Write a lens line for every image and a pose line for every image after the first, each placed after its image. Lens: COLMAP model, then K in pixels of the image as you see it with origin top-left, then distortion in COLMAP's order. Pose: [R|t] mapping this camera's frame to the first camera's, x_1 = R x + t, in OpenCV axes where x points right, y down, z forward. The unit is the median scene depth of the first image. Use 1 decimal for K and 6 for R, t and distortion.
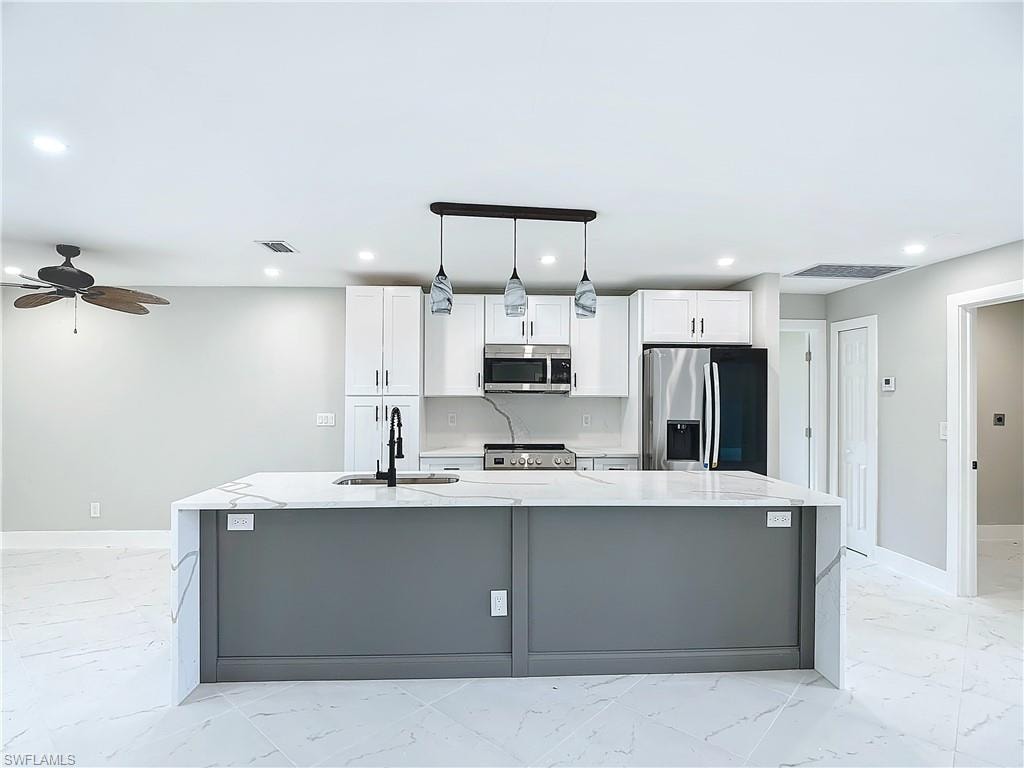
lens RADIAL K [[535.2, 0, 513.8], [0, 535.2, 395.7], [0, 0, 1]] dist [0.013649, -0.000419]
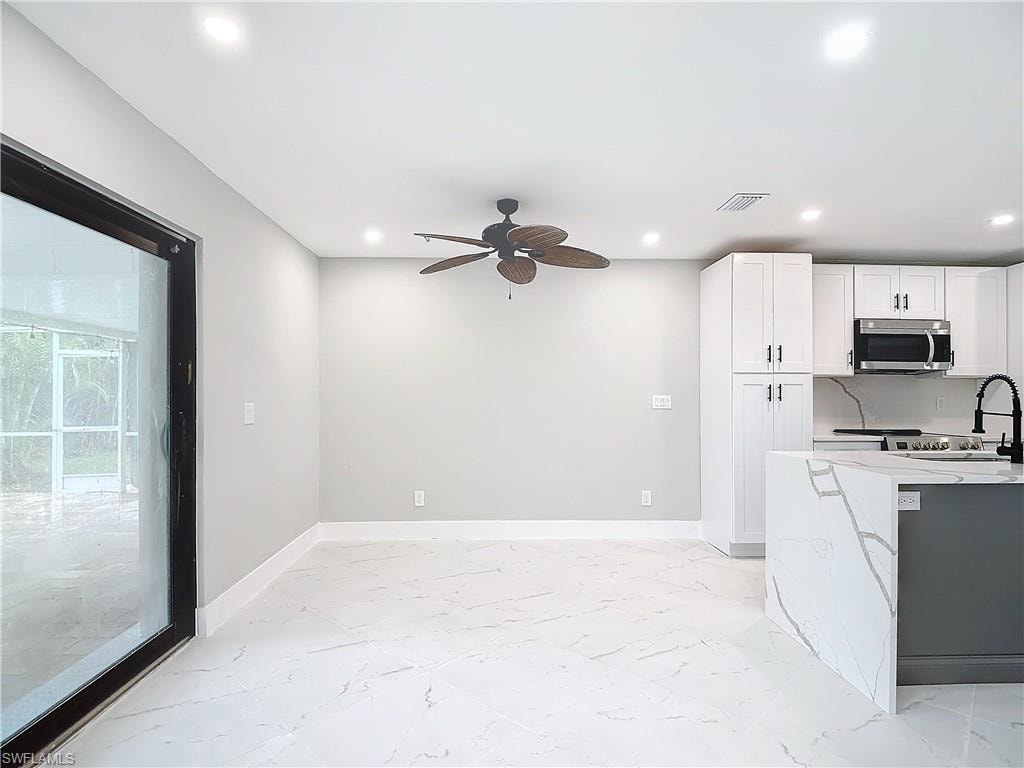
lens RADIAL K [[546.6, 0, 508.8], [0, 546.6, 390.1], [0, 0, 1]] dist [-0.026747, -0.000690]
pose [[0.999781, 0.002147, -0.020804, -0.632267], [-0.002422, 0.999910, -0.013202, 0.039493], [0.020774, 0.013249, 0.999696, 0.070378]]
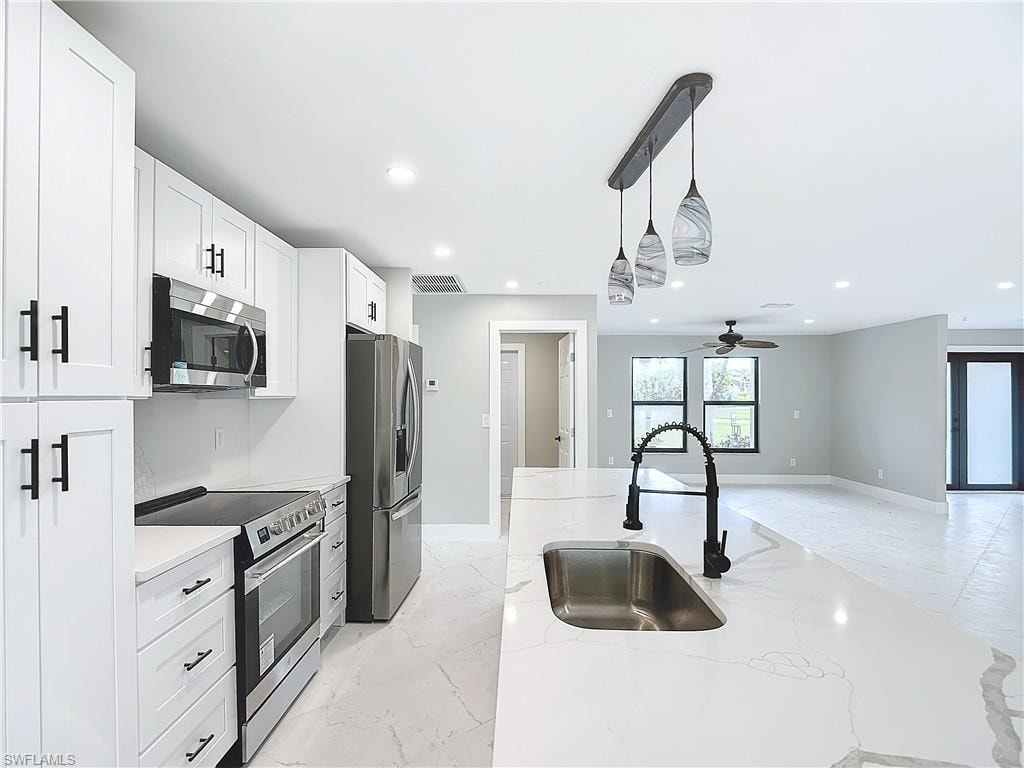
lens RADIAL K [[546.6, 0, 508.8], [0, 546.6, 390.1], [0, 0, 1]] dist [-0.026747, -0.000690]
pose [[0.065087, 0.006329, 0.997860, -0.462799], [0.003647, 0.999972, -0.006580, -0.001739], [-0.997873, 0.004067, 0.065062, 0.704246]]
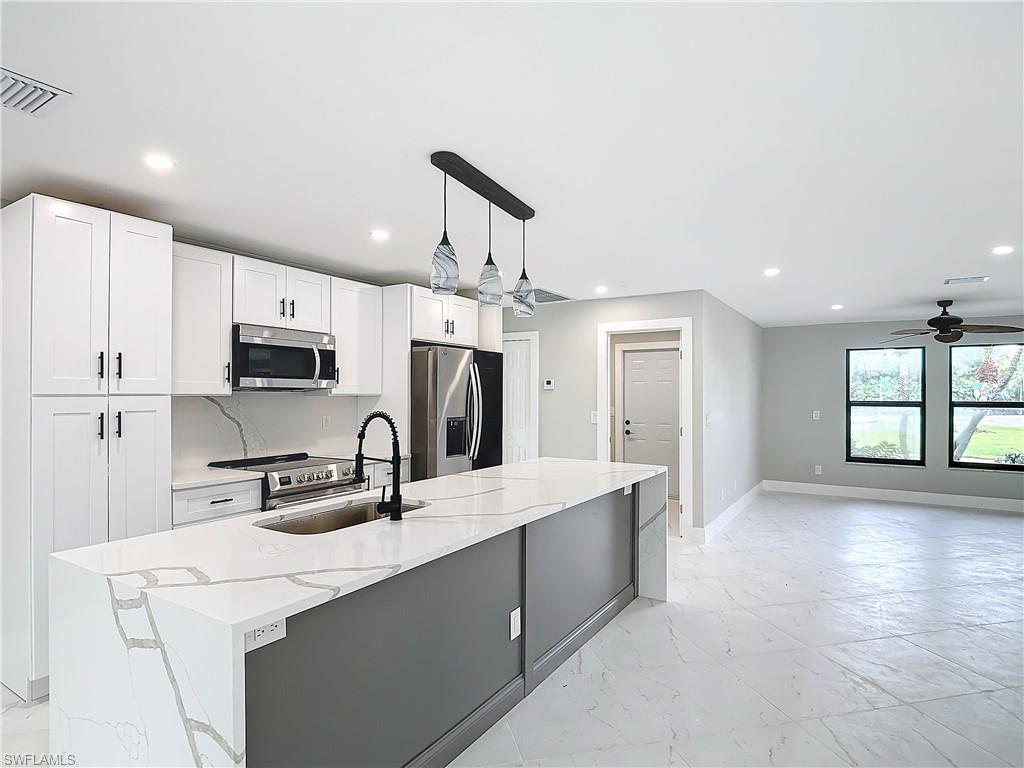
lens RADIAL K [[560.8, 0, 510.9], [0, 560.8, 390.9], [0, 0, 1]] dist [0.015798, -0.038449]
pose [[0.571431, 0.001026, 0.820650, -0.466932], [0.002387, 0.999993, -0.002913, -0.001663], [-0.820647, 0.003623, 0.571424, 0.266101]]
